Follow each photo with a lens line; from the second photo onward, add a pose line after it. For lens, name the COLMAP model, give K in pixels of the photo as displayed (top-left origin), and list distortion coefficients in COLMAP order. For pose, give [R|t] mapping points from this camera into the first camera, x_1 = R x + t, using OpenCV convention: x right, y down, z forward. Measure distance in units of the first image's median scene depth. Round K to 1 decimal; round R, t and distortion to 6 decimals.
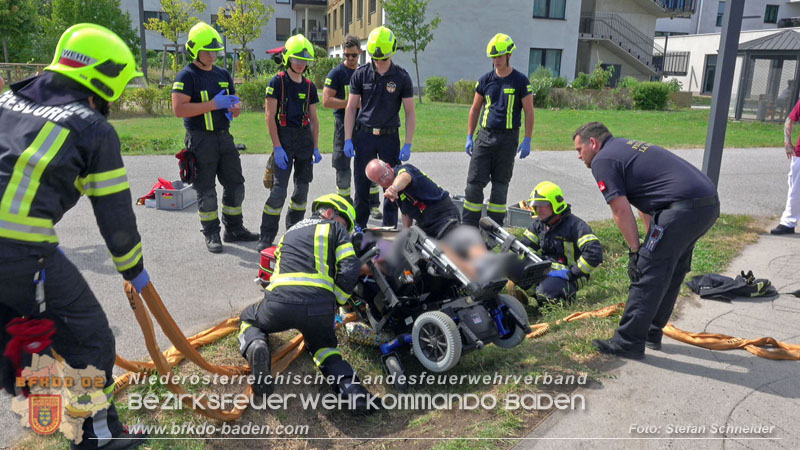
lens RADIAL K [[628.9, 0, 400.0], [0, 628.9, 225.0], [0, 0, 1]] dist [-0.012876, -0.006022]
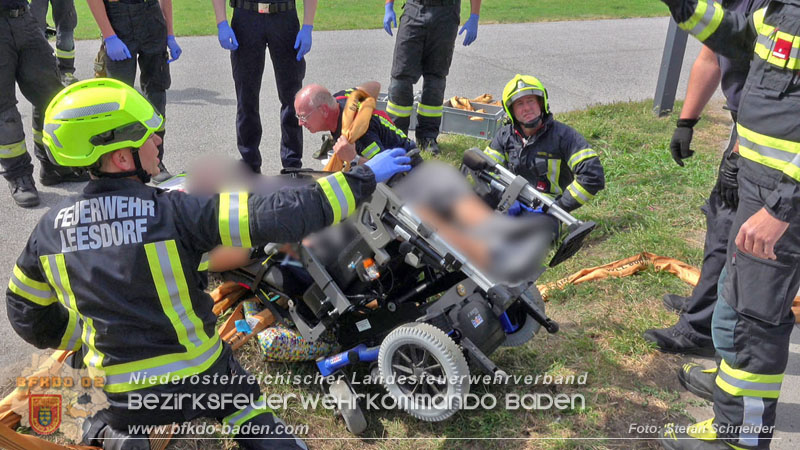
lens RADIAL K [[659.2, 0, 400.0], [0, 659.2, 225.0], [0, 0, 1]] dist [-0.025850, -0.007973]
pose [[0.979199, -0.080352, 0.186314, -0.044896], [0.046200, 0.982420, 0.180879, -0.042862], [-0.197572, -0.168509, 0.965697, 0.269185]]
